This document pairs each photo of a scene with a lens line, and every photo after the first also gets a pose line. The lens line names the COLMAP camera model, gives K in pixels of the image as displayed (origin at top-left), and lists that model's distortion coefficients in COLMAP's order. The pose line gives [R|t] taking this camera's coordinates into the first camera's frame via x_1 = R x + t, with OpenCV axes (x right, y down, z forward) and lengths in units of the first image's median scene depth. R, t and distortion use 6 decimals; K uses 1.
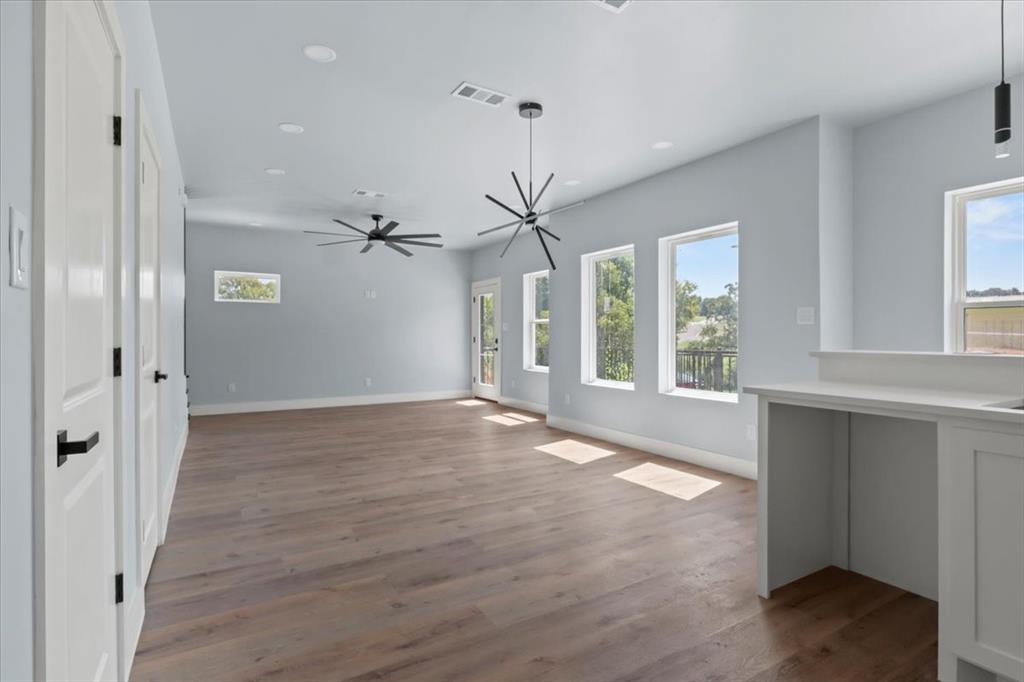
lens RADIAL K [[512.5, 0, 515.1], [0, 512.5, 335.8], [0, 0, 1]] dist [-0.013602, 0.005887]
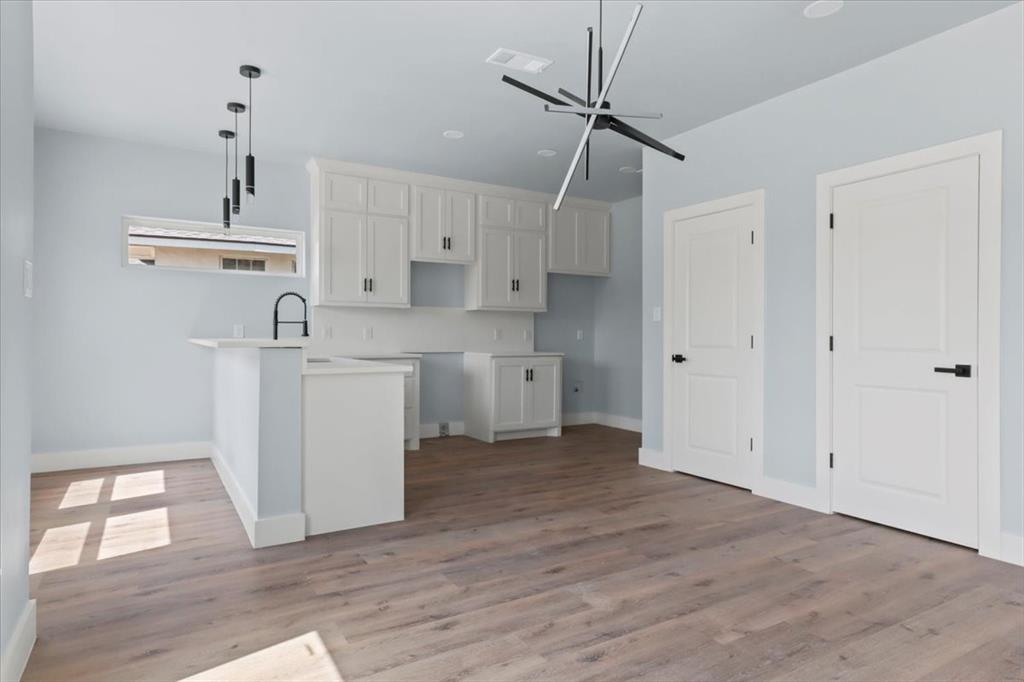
lens RADIAL K [[602.3, 0, 510.2], [0, 602.3, 338.6], [0, 0, 1]] dist [-0.004293, 0.004439]
pose [[-0.999983, -0.002772, -0.005204, 0.132690], [-0.002810, 0.999970, 0.007195, 0.010410], [0.005184, 0.007209, -0.999961, 1.685675]]
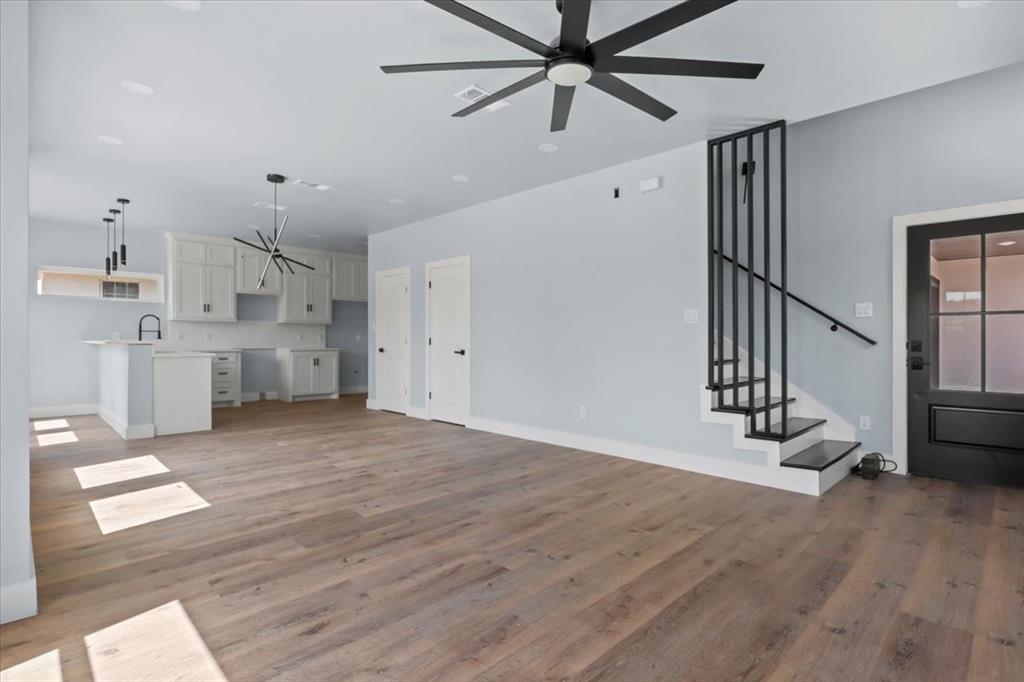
lens RADIAL K [[512.5, 0, 515.1], [0, 512.5, 341.8], [0, 0, 1]] dist [-0.013602, 0.005887]
pose [[-0.970150, 0.000653, -0.242504, -0.287143], [-0.001377, 0.999965, 0.008201, 0.009520], [0.242501, 0.008290, -0.970116, 2.628272]]
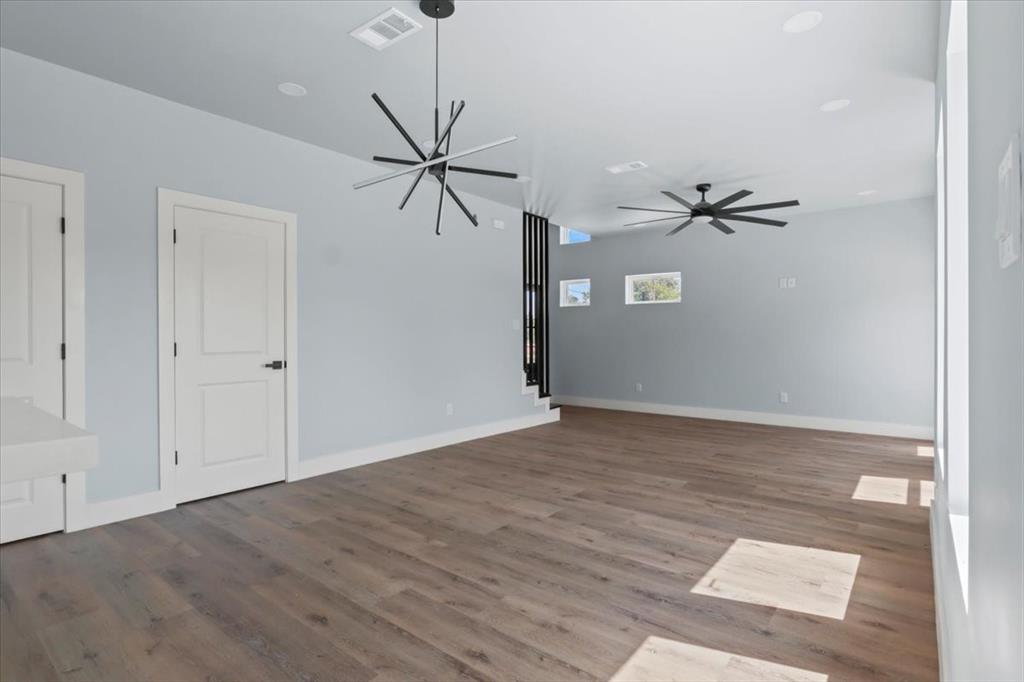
lens RADIAL K [[512.5, 0, 516.6], [0, 512.5, 336.4], [0, 0, 1]] dist [-0.013602, 0.005887]
pose [[0.360981, 0.001762, -0.932571, 0.708990], [-0.001825, 0.999998, 0.001183, -0.003132], [0.932571, 0.001275, 0.360984, 0.872842]]
